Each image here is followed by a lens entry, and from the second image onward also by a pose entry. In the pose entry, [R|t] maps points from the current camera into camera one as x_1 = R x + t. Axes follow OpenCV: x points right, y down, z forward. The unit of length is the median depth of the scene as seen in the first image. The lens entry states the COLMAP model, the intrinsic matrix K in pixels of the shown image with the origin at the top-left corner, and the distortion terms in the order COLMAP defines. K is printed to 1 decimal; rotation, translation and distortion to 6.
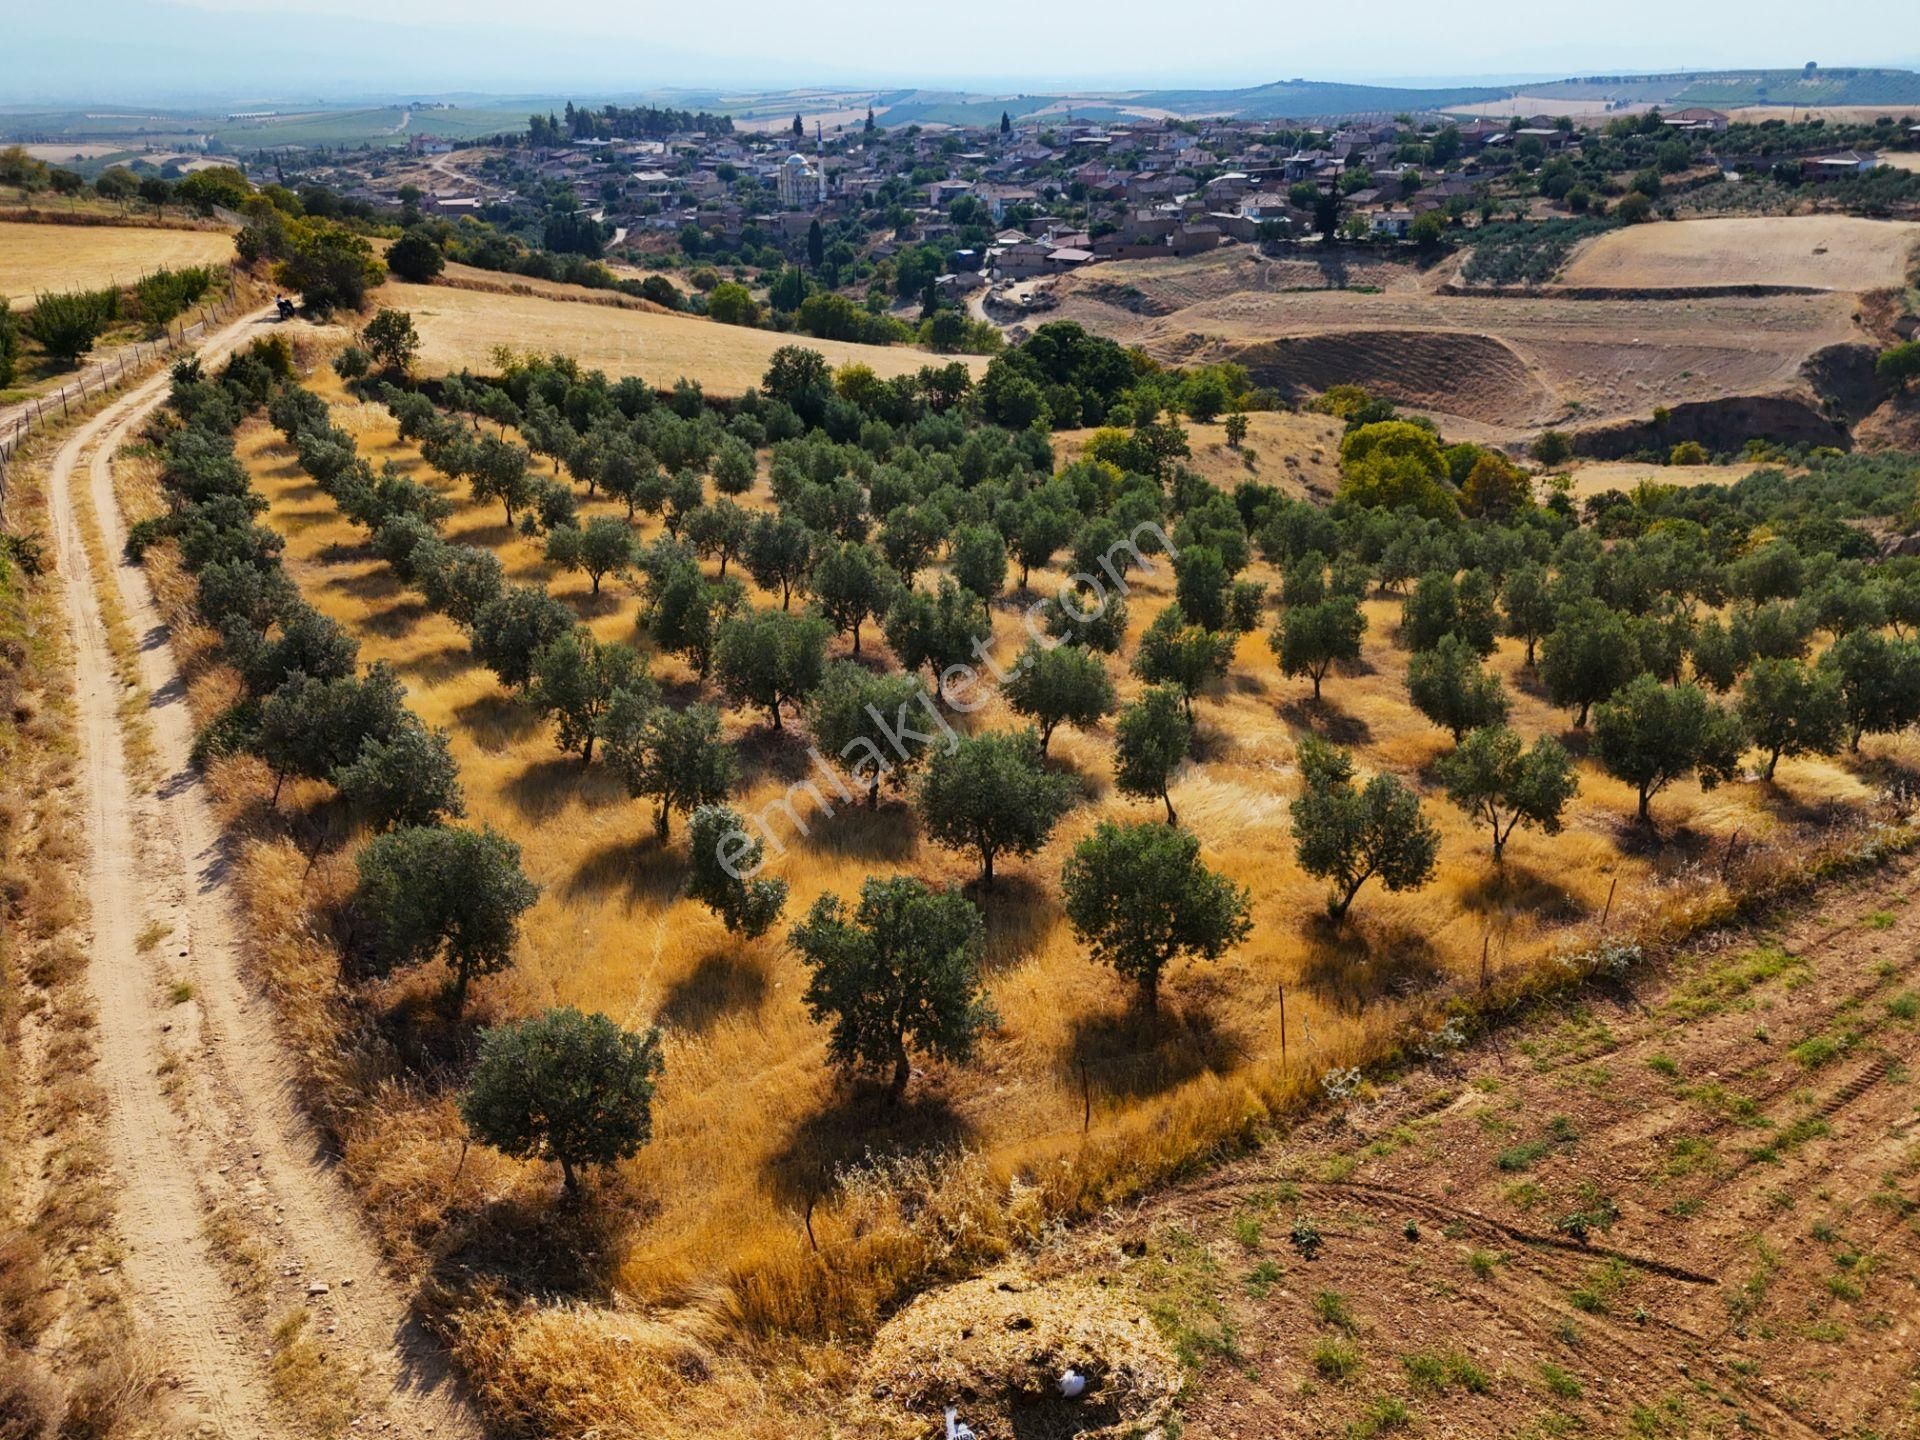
lens RADIAL K [[1422.8, 0, 964.4], [0, 1422.8, 714.6], [0, 0, 1]] dist [0.062941, -0.056021]
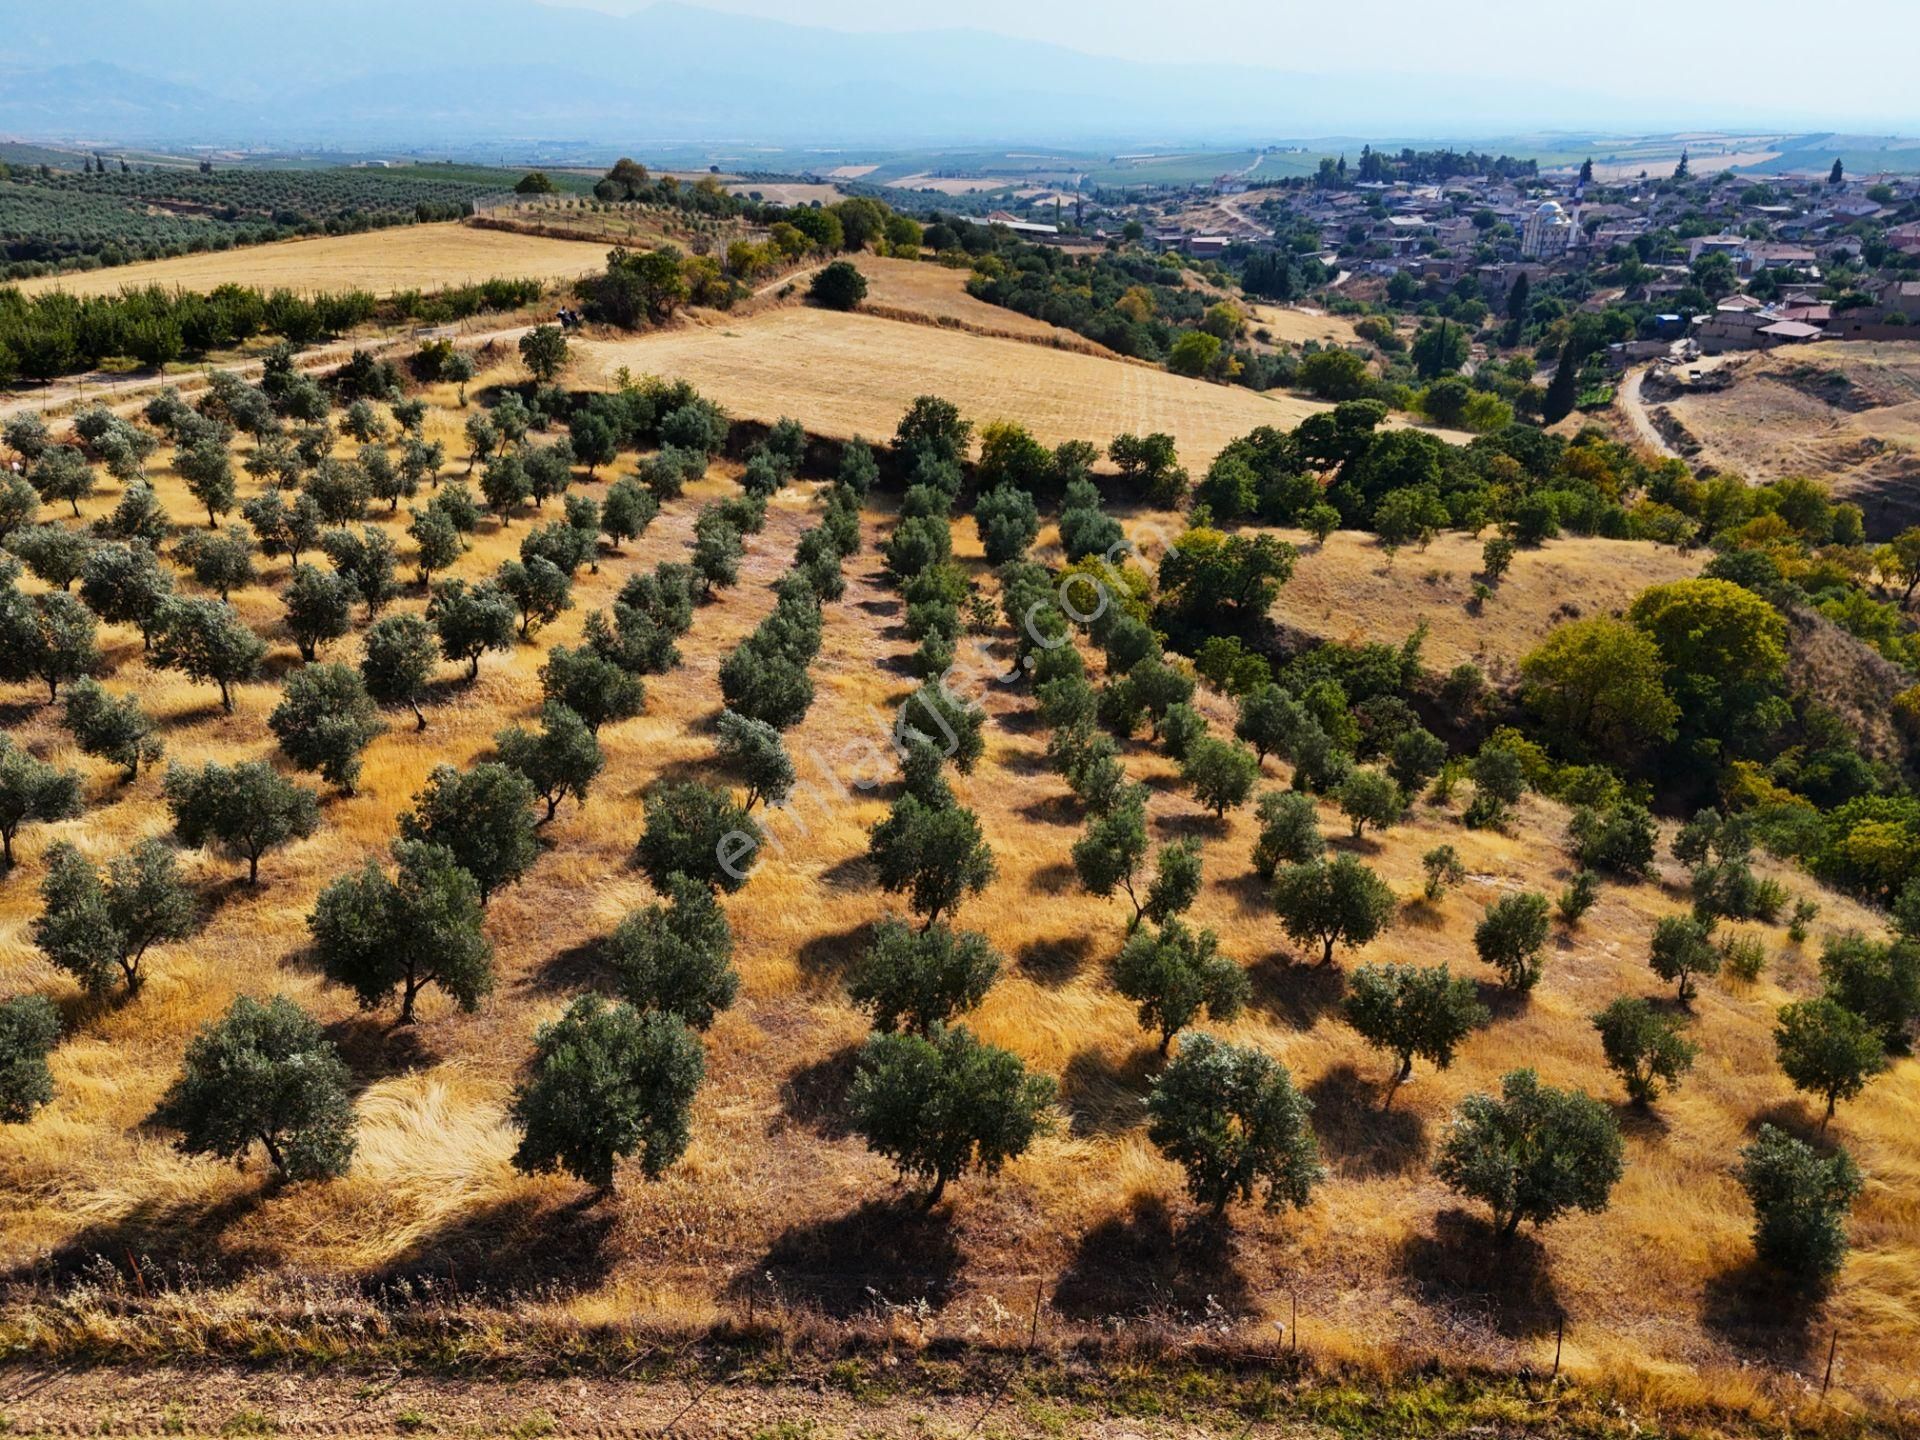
lens RADIAL K [[1422.8, 0, 963.4], [0, 1422.8, 714.5], [0, 0, 1]] dist [0.062941, -0.056021]
pose [[0.849868, 0.207761, -0.484314, 0.126109], [-0.220146, 0.974944, 0.031922, -0.028393], [0.478811, 0.079490, 0.874312, 0.066329]]
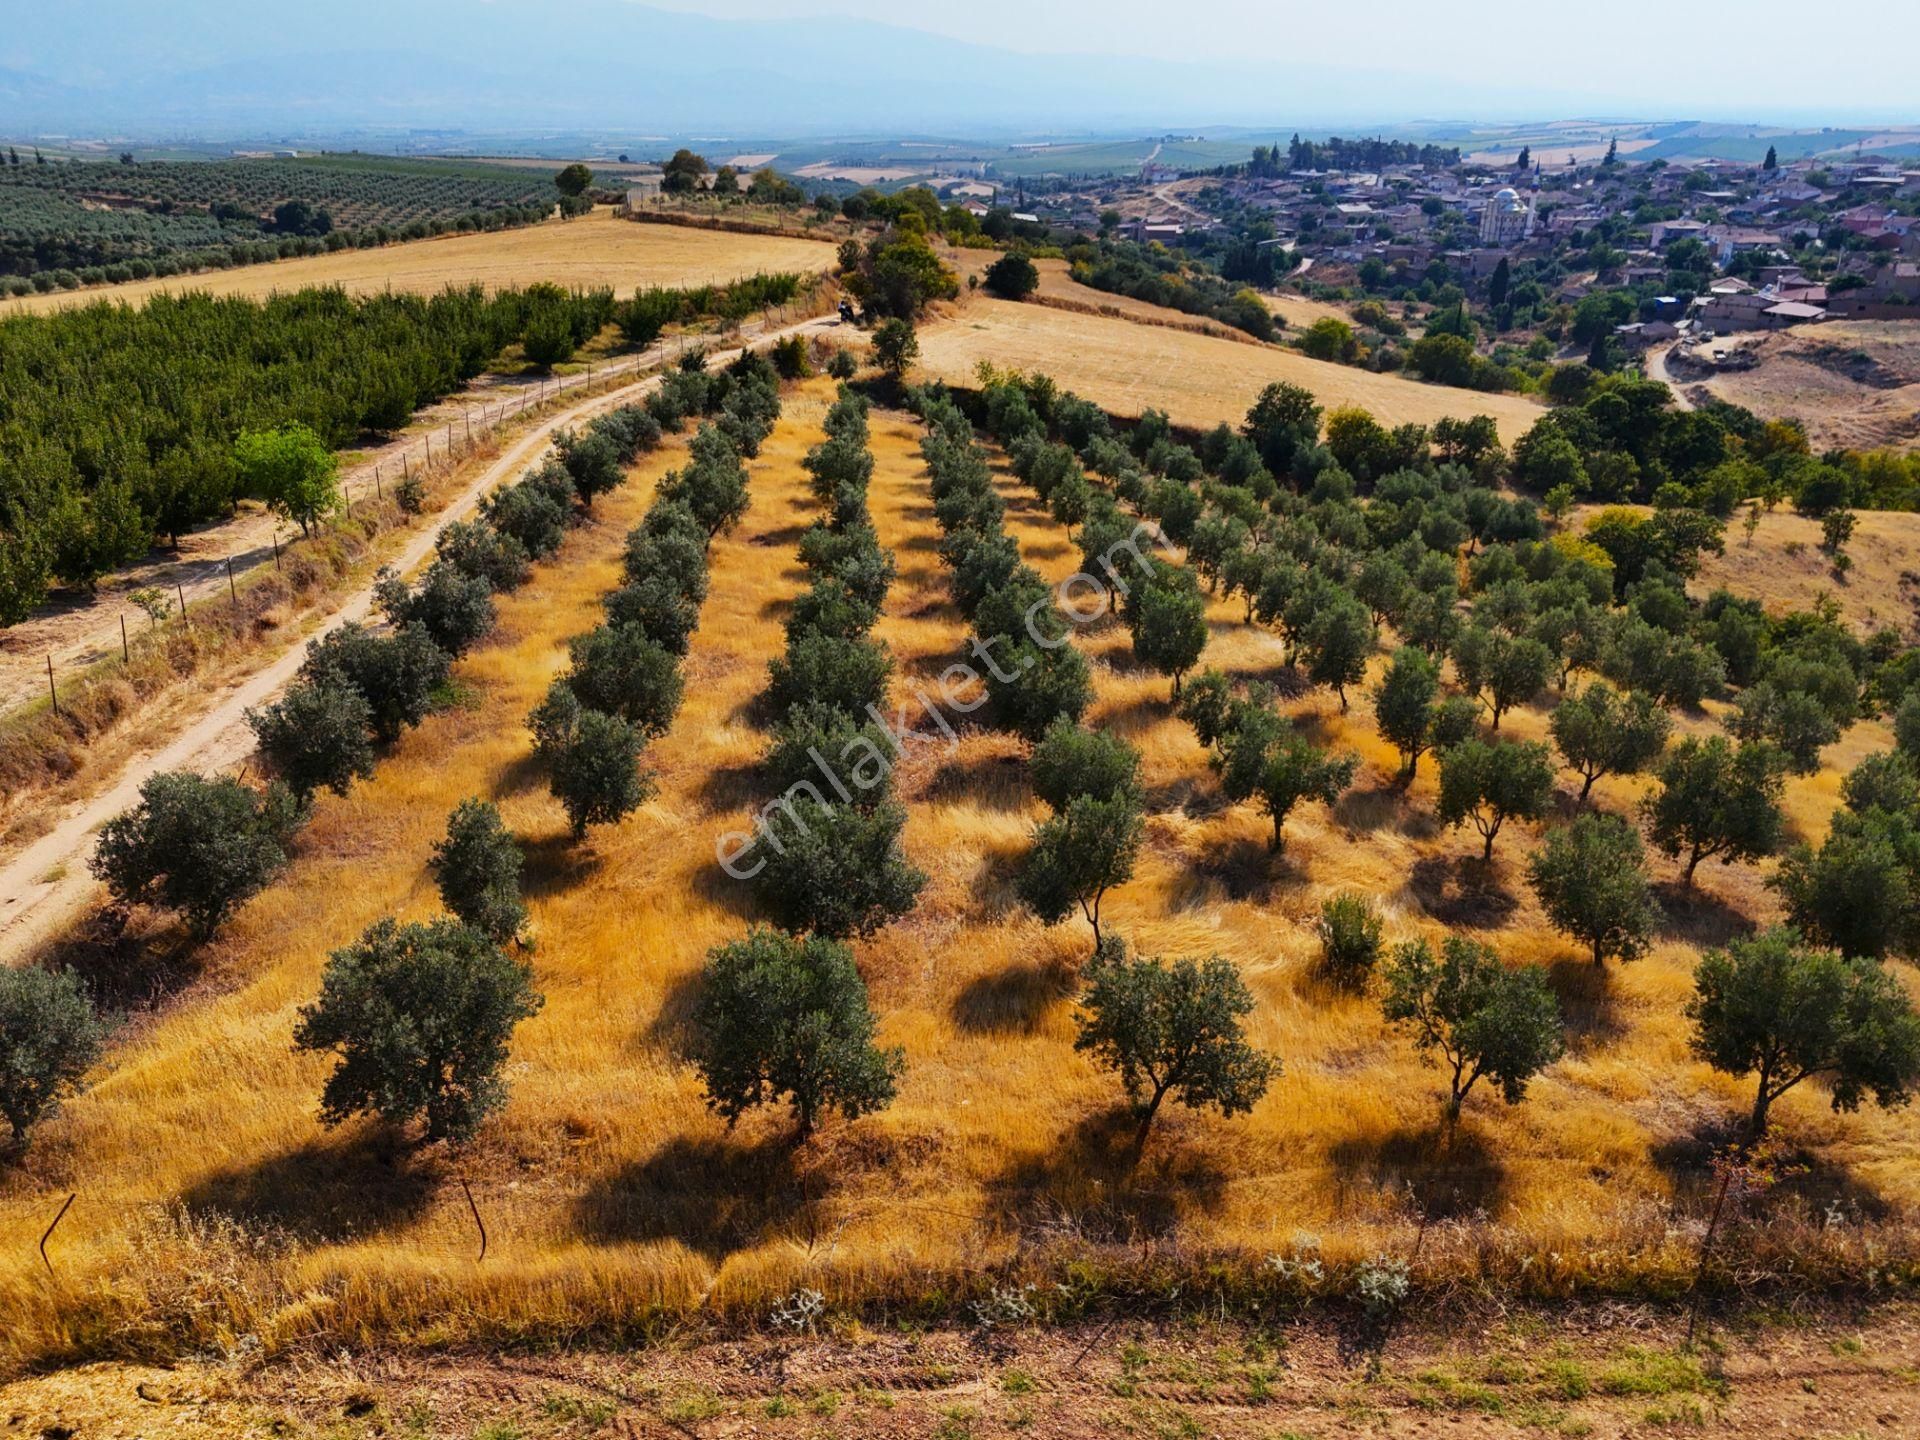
lens RADIAL K [[1422.8, 0, 962.1], [0, 1422.8, 712.6], [0, 0, 1]] dist [0.062941, -0.056021]
pose [[0.888558, 0.183581, -0.420432, 0.041645], [-0.192070, 0.981124, 0.022477, -0.007307], [0.416623, 0.060780, 0.907045, 0.018902]]
